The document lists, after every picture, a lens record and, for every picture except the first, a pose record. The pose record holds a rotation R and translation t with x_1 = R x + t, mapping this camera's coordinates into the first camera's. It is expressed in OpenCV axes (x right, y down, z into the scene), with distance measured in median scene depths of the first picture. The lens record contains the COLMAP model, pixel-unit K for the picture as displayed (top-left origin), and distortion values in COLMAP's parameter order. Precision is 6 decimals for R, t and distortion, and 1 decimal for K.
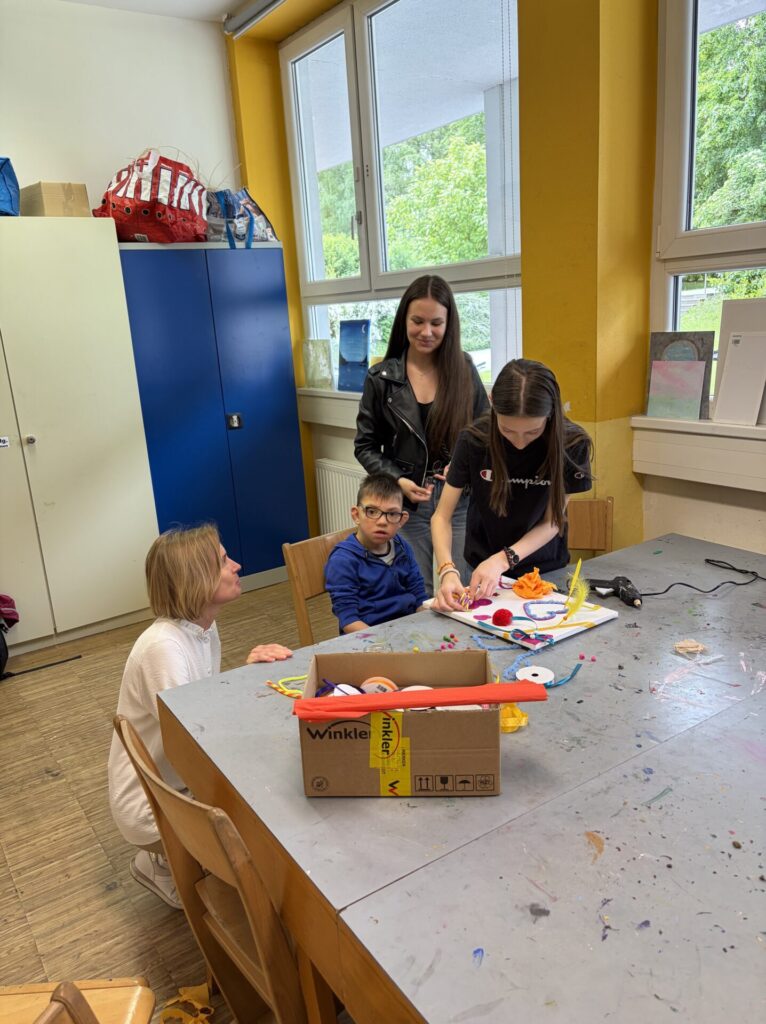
lens RADIAL K [[761.9, 0, 374.3], [0, 761.9, 509.5], [0, 0, 1]] dist [0.025254, -0.035289]
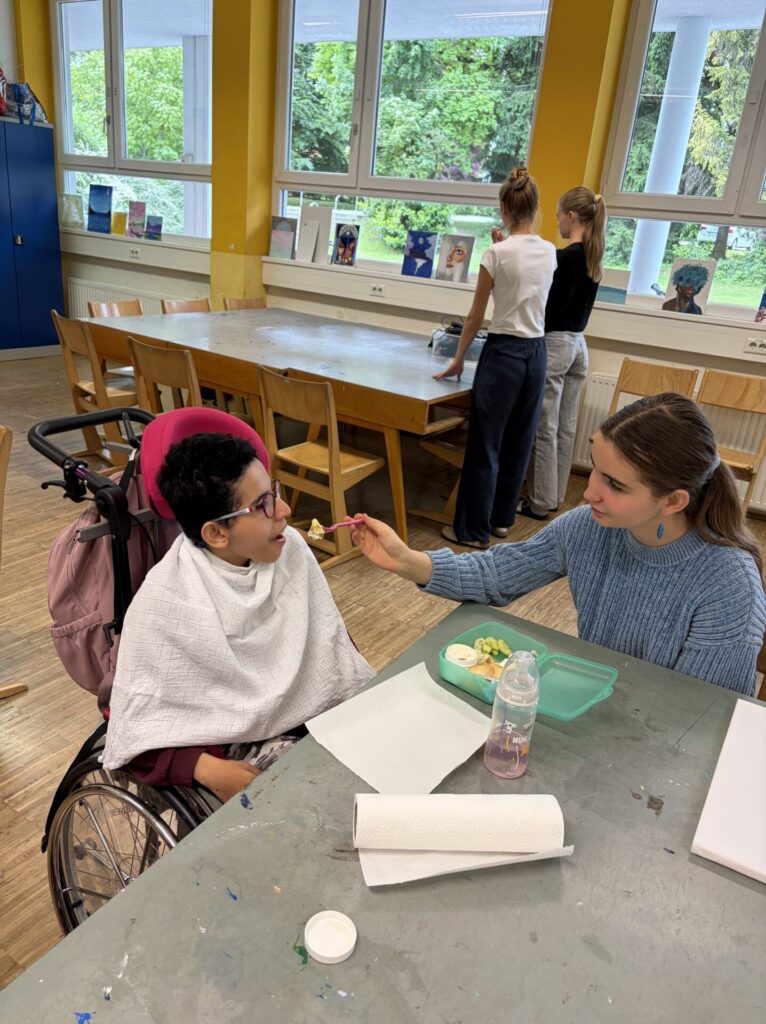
lens RADIAL K [[761.9, 0, 383.8], [0, 761.9, 514.9], [0, 0, 1]] dist [0.025254, -0.035289]
pose [[0.906297, -0.008256, 0.422561, -0.172756], [-0.044495, 0.992389, 0.114822, 0.221807], [-0.420293, -0.122865, 0.899032, -0.756851]]
